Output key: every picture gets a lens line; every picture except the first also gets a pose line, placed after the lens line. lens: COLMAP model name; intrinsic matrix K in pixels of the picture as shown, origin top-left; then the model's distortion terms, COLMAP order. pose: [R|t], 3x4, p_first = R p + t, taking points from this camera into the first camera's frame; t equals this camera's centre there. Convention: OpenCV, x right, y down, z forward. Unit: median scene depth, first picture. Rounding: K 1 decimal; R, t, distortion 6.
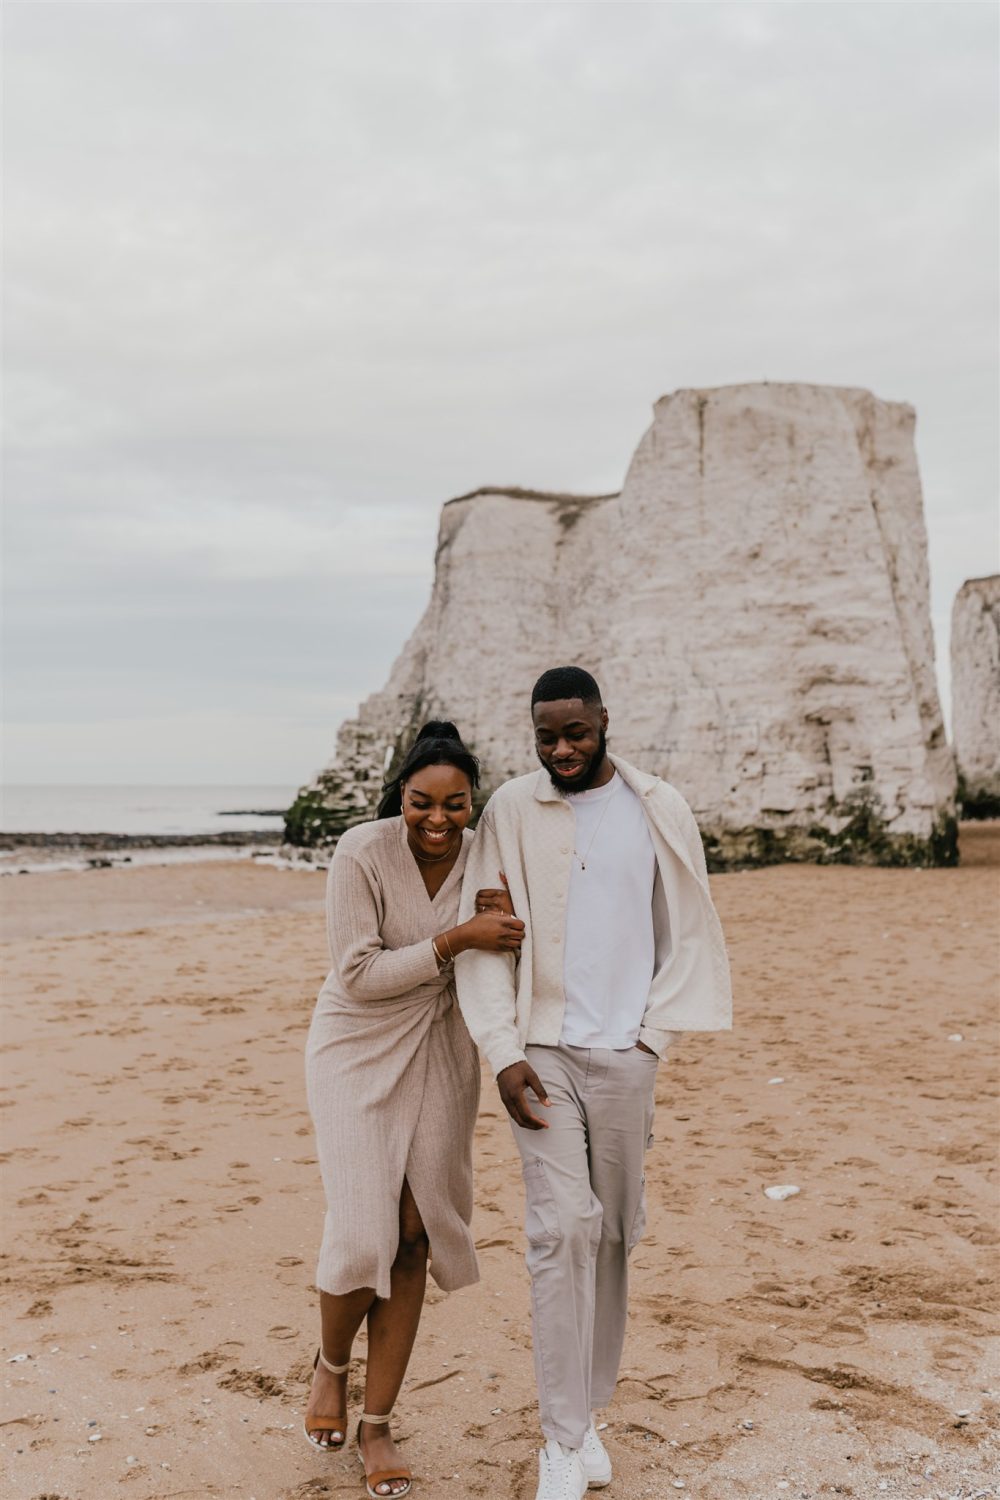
lens RADIAL K [[1544.3, 0, 481.5], [0, 1544.3, 709.4], [0, 0, 1]] dist [0.001632, 0.003079]
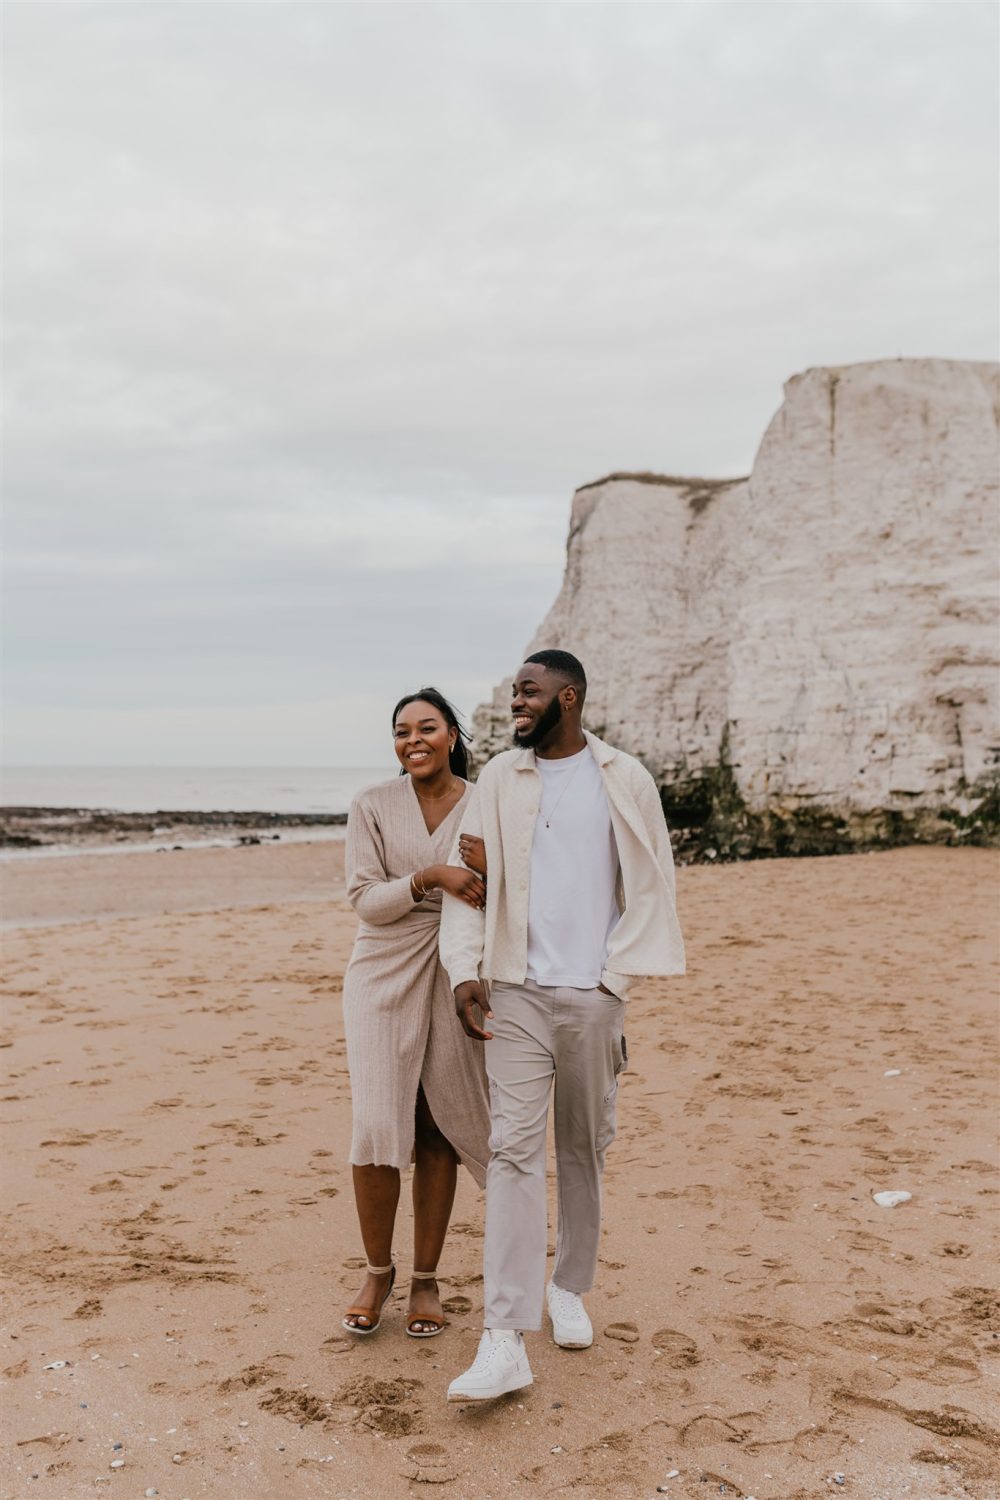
lens RADIAL K [[1482.5, 0, 481.9], [0, 1482.5, 772.0], [0, 0, 1]] dist [-0.000742, 0.005510]
pose [[0.995745, 0.001787, -0.092138, 0.006310], [0.003008, 0.998649, 0.051877, 0.001759], [0.092106, -0.051933, 0.994394, 0.021257]]
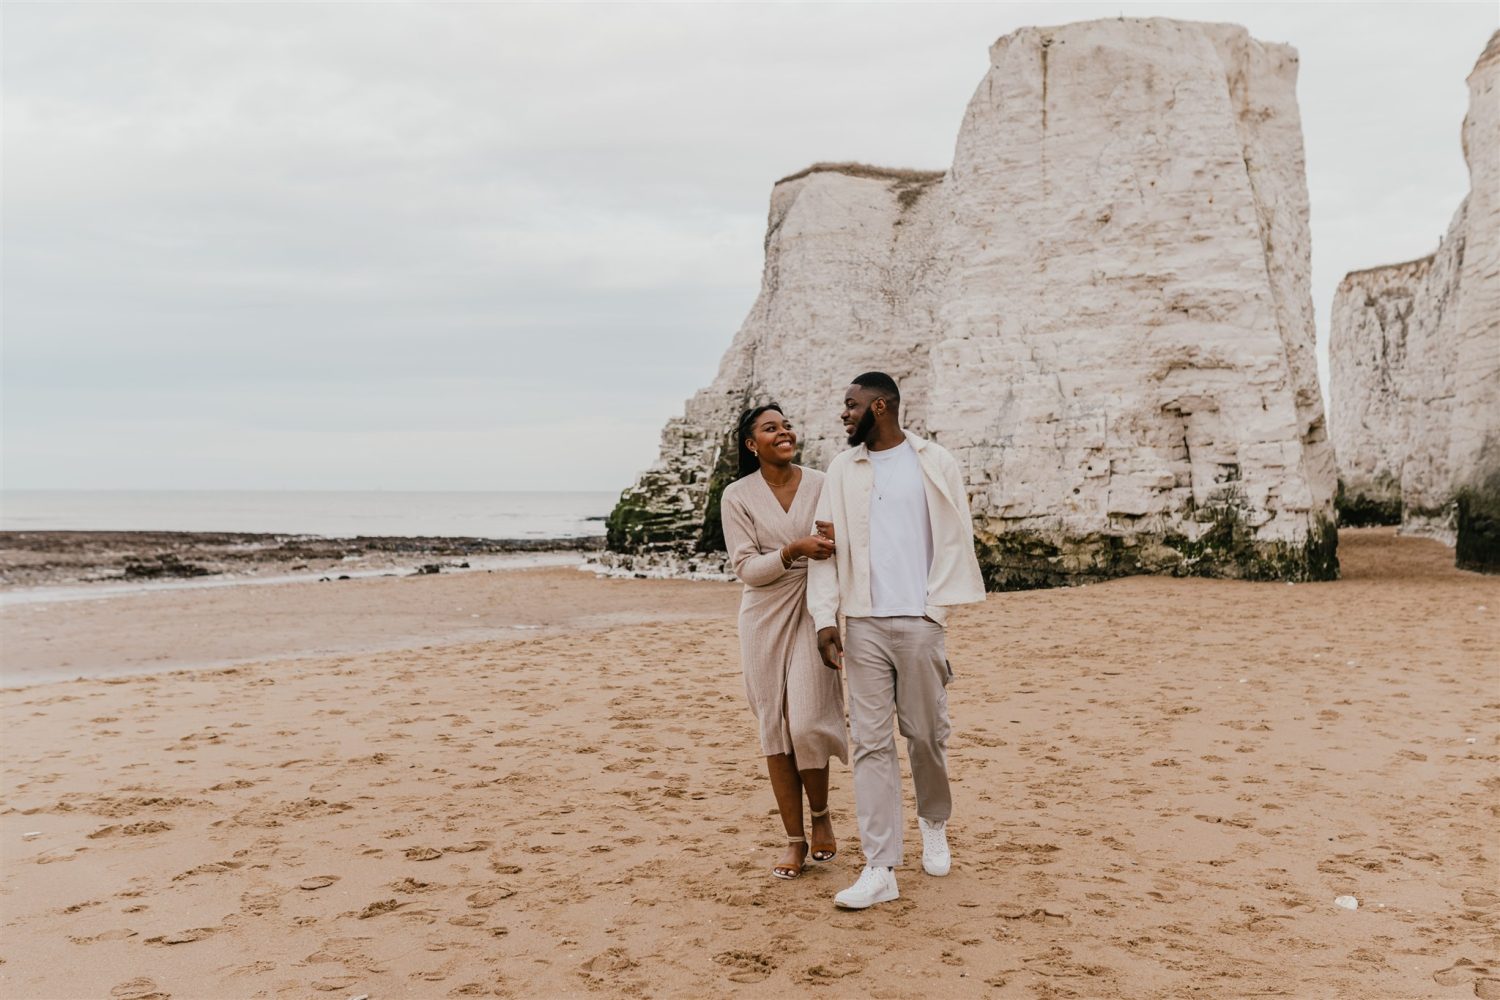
lens RADIAL K [[1485.0, 0, 786.1], [0, 1485.0, 507.8], [0, 0, 1]] dist [0.003629, -0.013235]
pose [[0.998551, 0.001943, -0.053773, 0.043544], [0.001244, 0.998247, 0.059165, 0.011547], [0.053794, -0.059147, 0.996799, 0.151920]]
